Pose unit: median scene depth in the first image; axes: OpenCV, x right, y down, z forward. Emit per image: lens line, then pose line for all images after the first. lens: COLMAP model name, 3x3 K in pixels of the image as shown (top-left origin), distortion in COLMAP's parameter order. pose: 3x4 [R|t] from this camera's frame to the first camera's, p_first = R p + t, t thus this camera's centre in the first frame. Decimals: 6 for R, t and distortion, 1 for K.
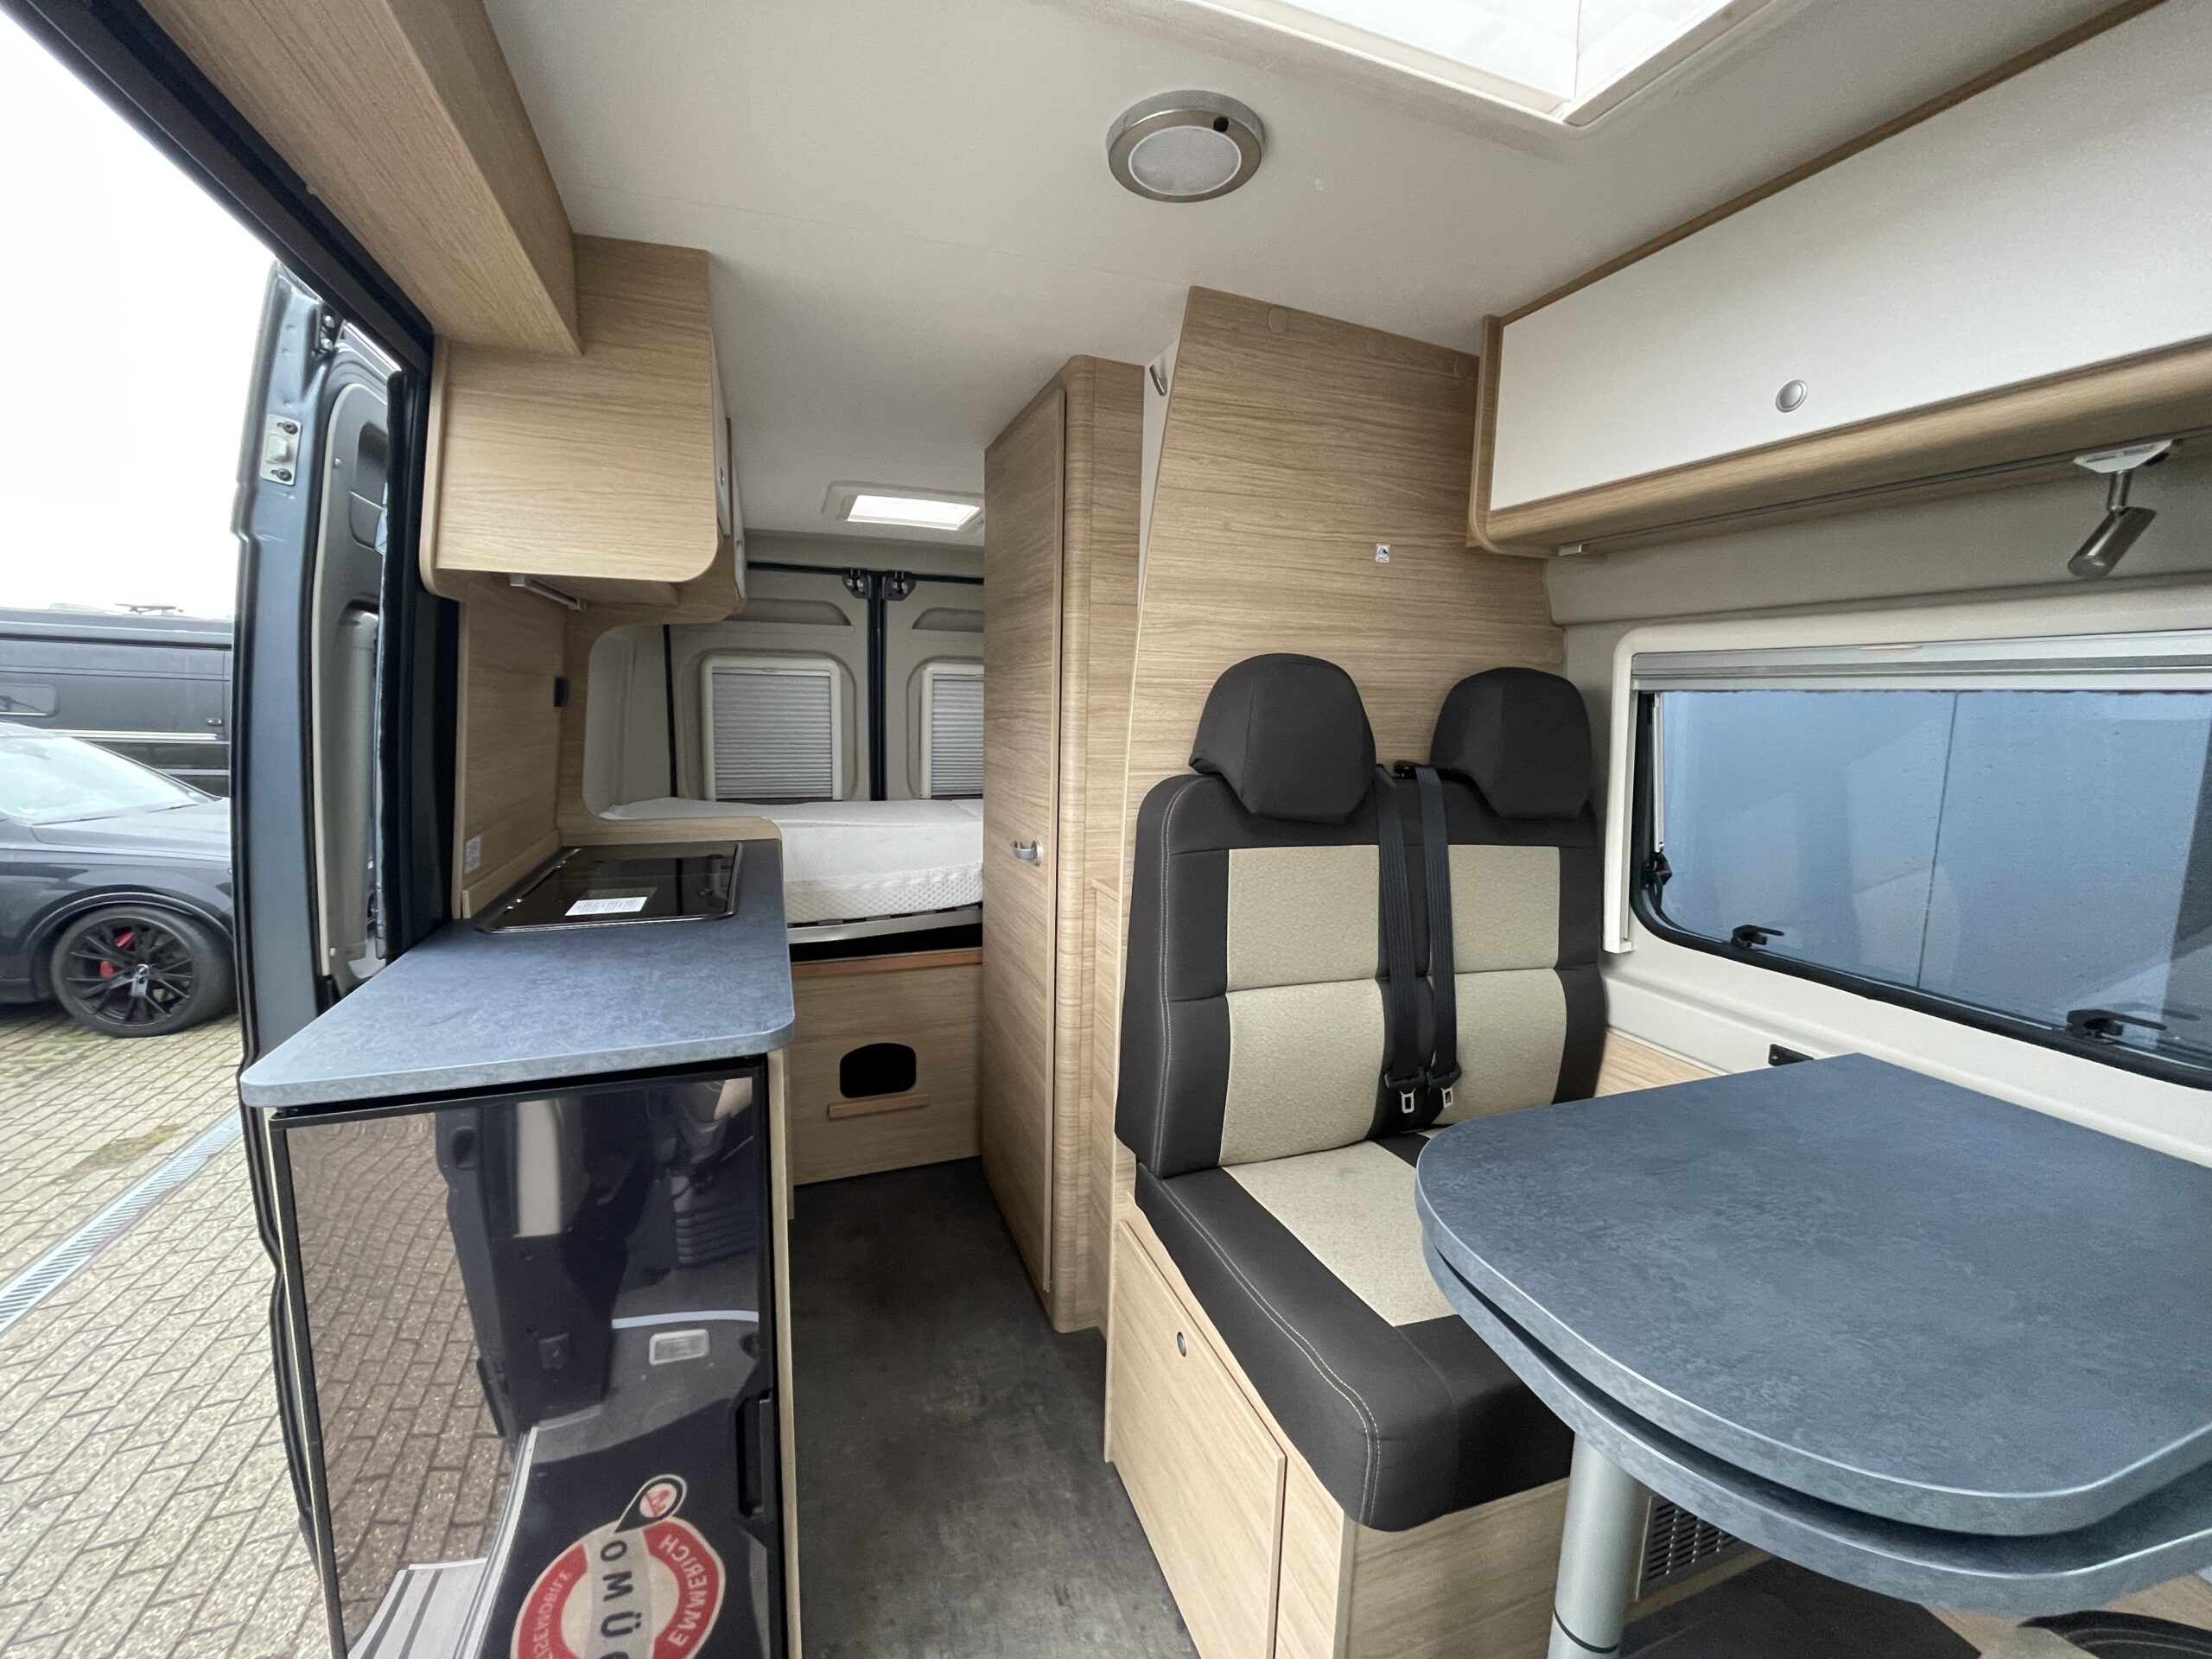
lens RADIAL K [[887.8, 0, 1096.6], [0, 887.8, 823.8], [0, 0, 1]] dist [-0.004030, 0.000005]
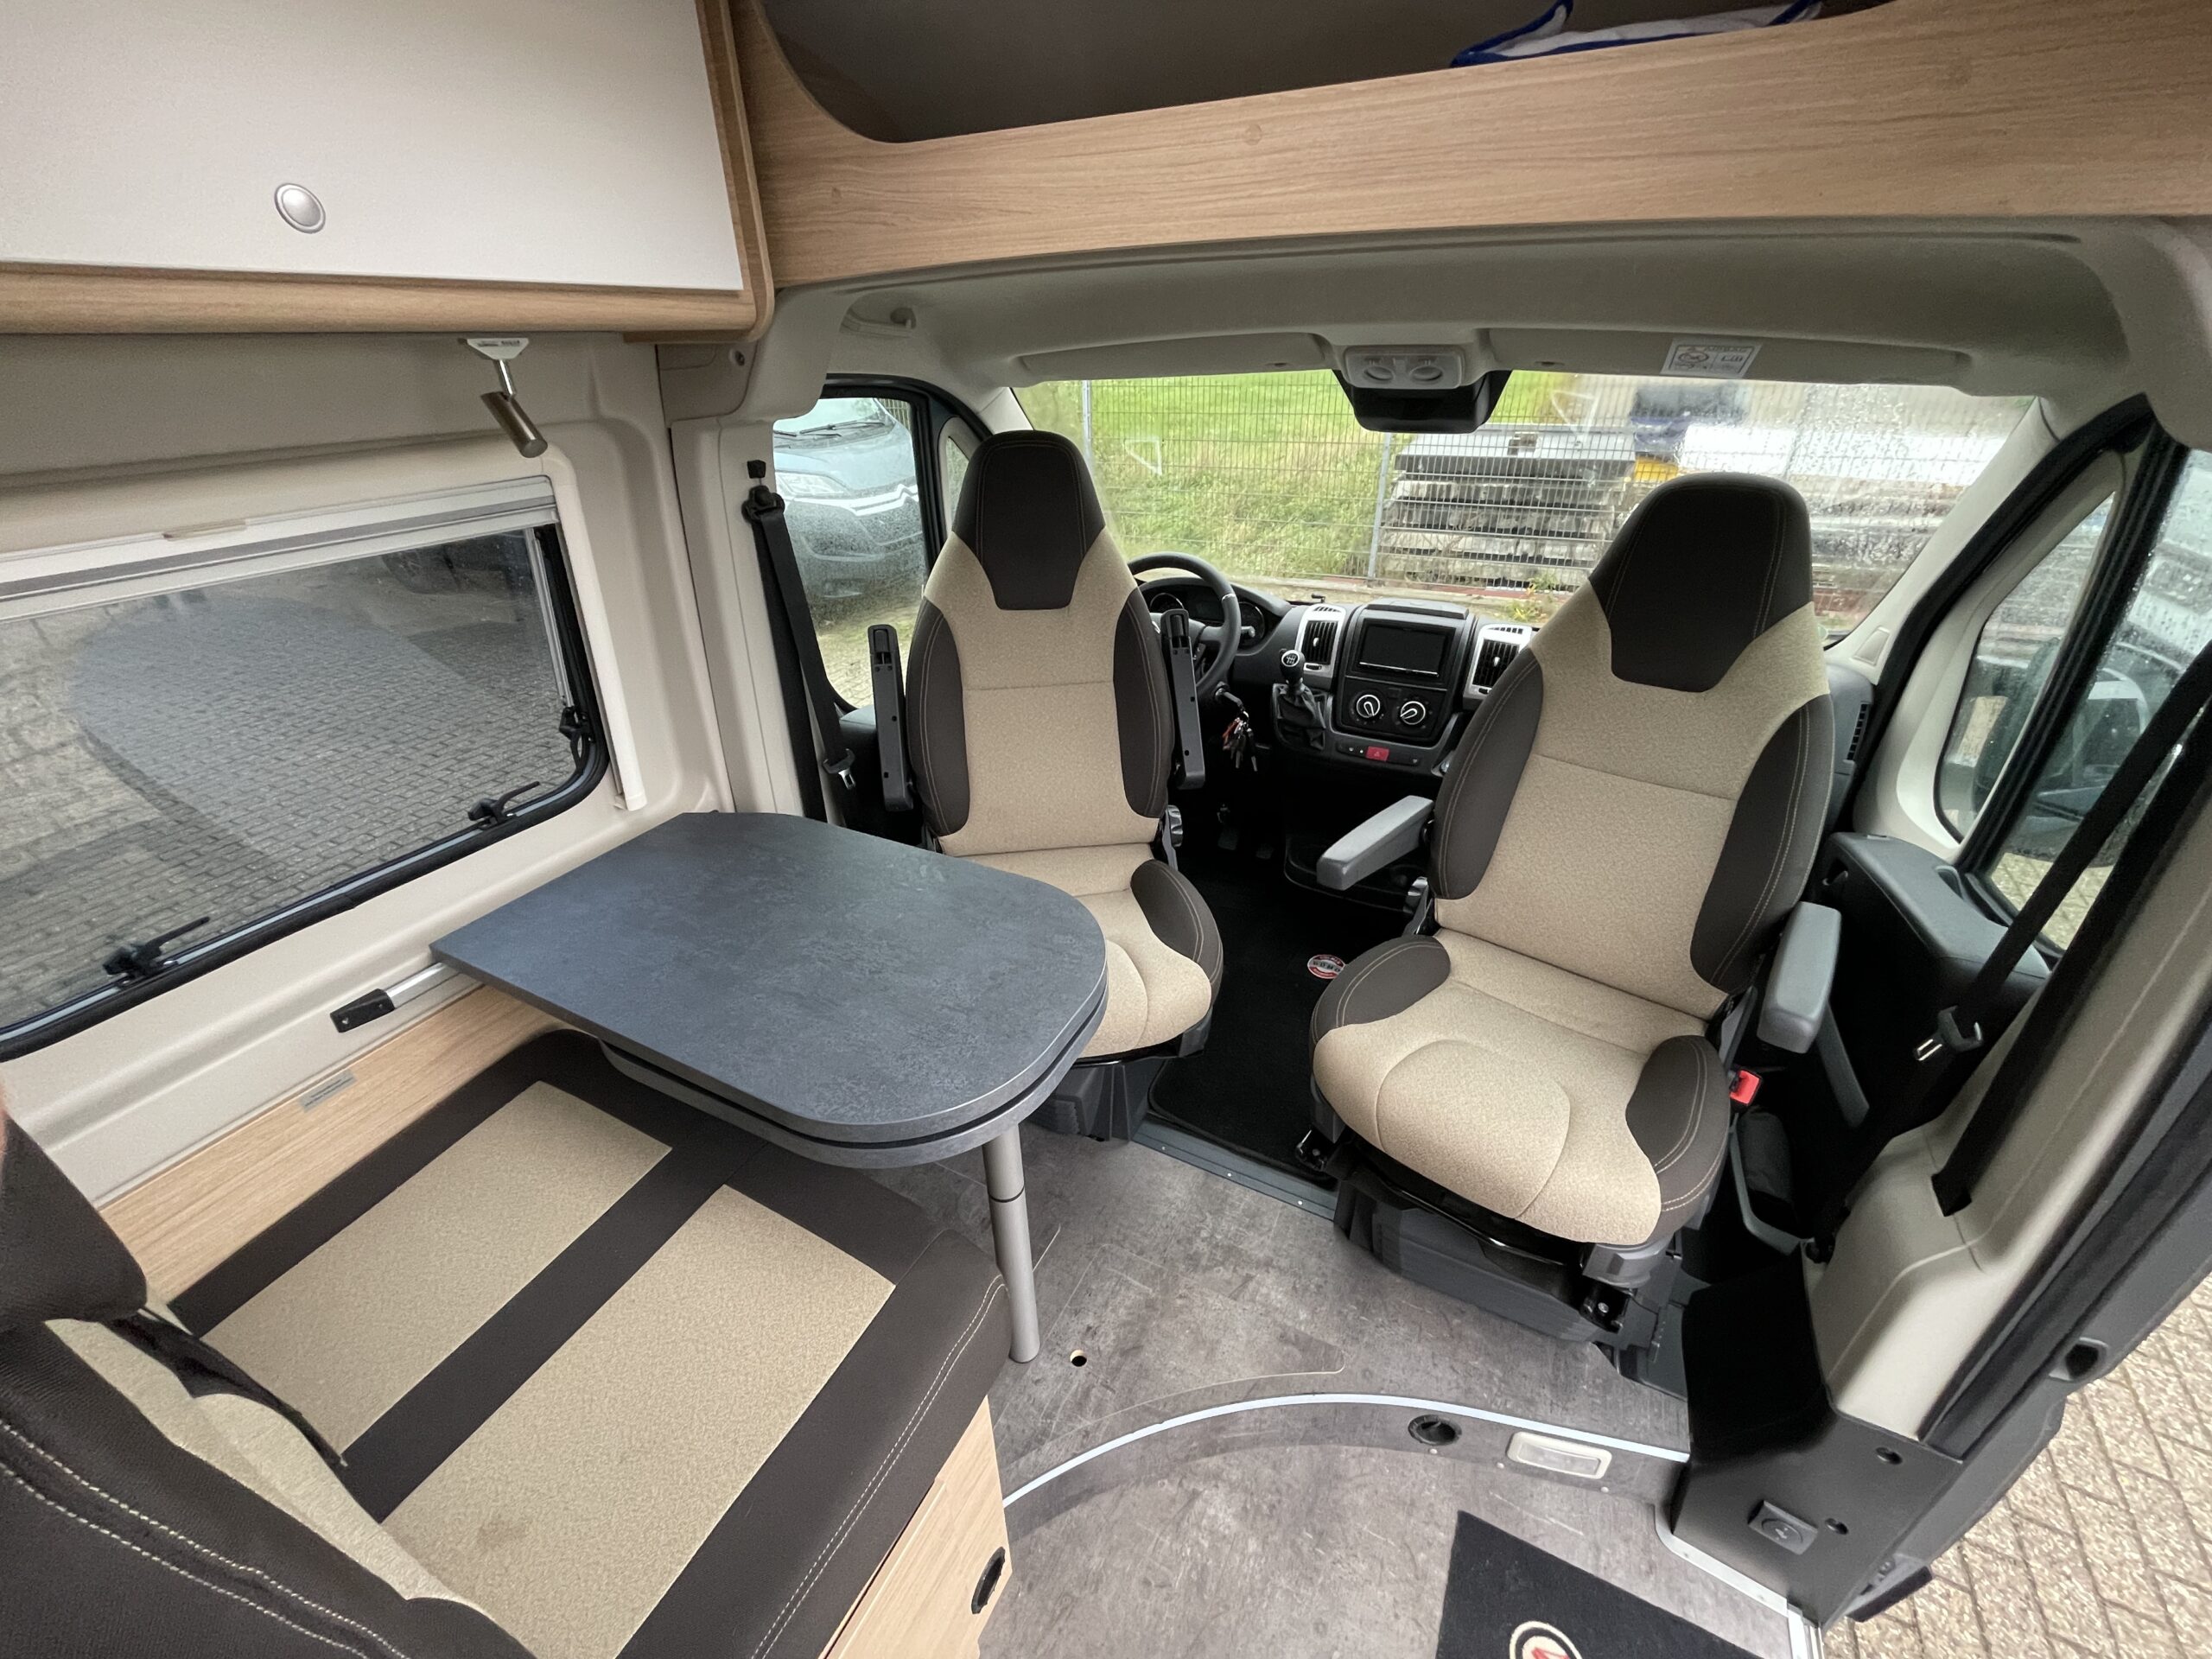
lens RADIAL K [[887.8, 0, 1097.3], [0, 887.8, 828.3], [0, 0, 1]] dist [-0.004030, 0.000005]
pose [[-0.663725, -0.371809, 0.649020, -0.193047], [0.110035, 0.809725, 0.576401, -0.285067], [-0.739839, 0.453987, -0.496523, 0.751363]]
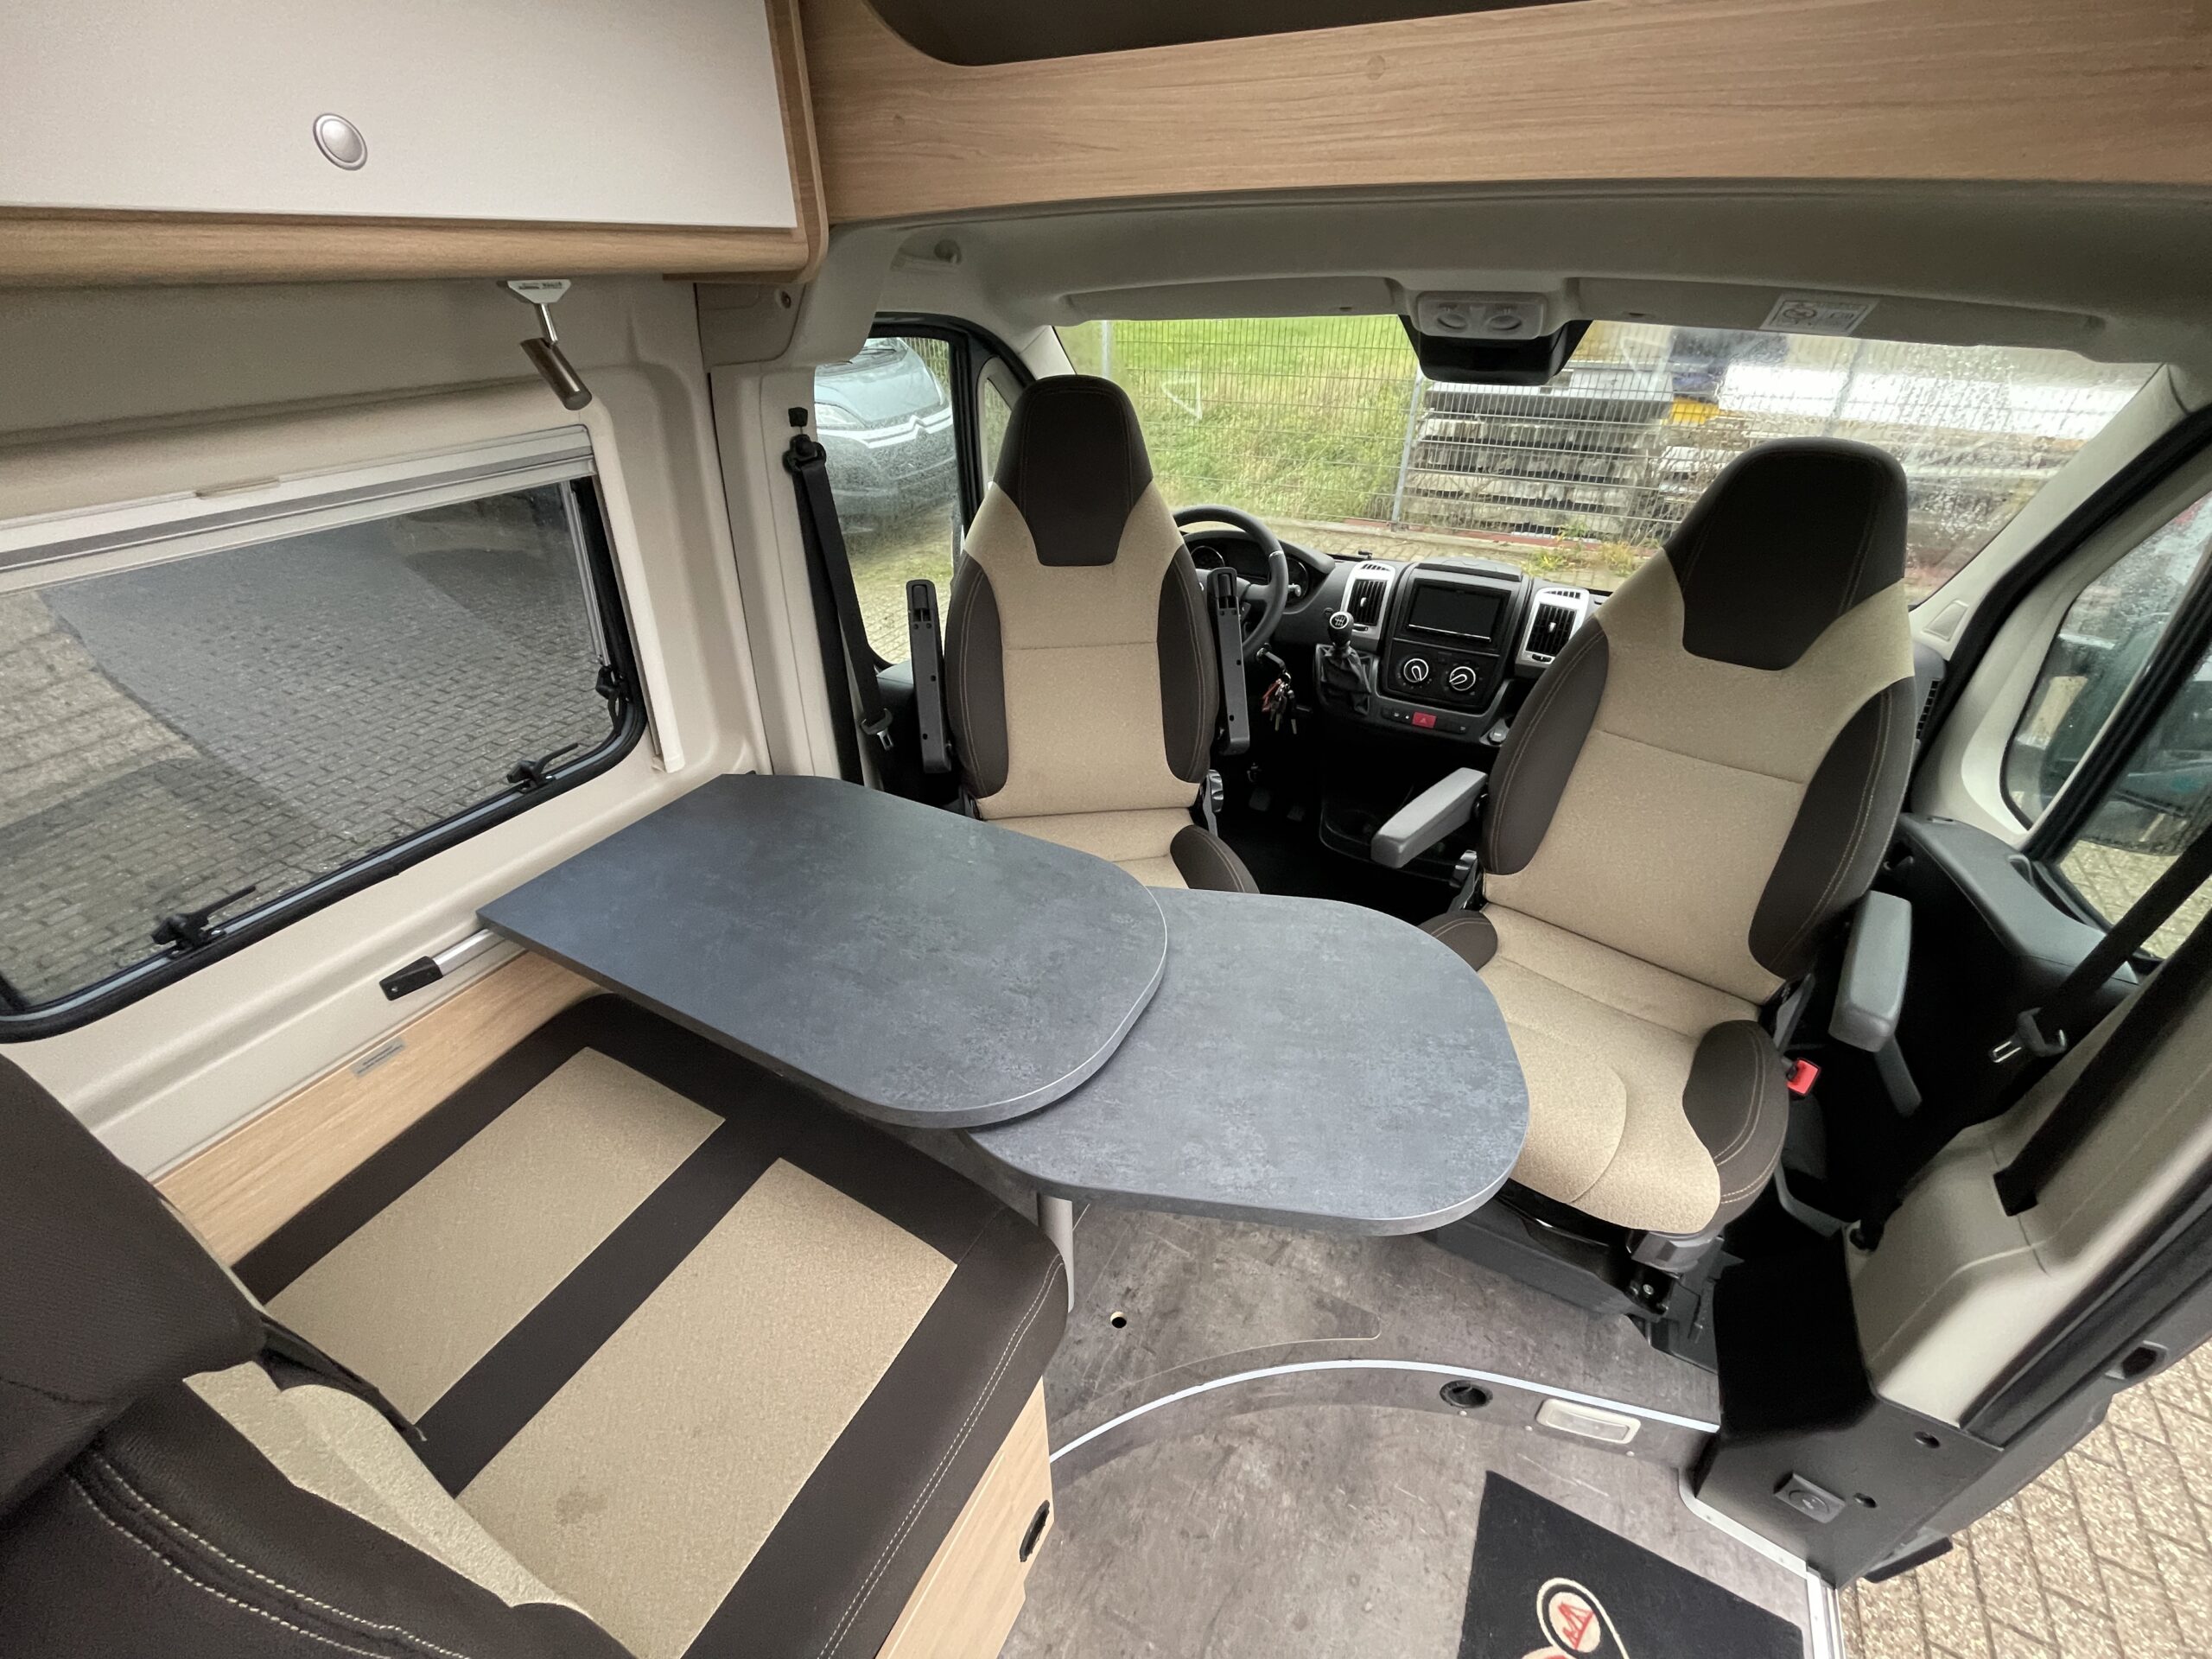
lens RADIAL K [[887.8, 0, 1098.3], [0, 887.8, 828.3], [0, 0, 1]] dist [-0.004030, 0.000005]
pose [[-0.655147, -0.425937, 0.623987, -0.132243], [0.098440, 0.770757, 0.629478, -0.305246], [-0.749061, 0.473826, -0.463030, 0.763161]]
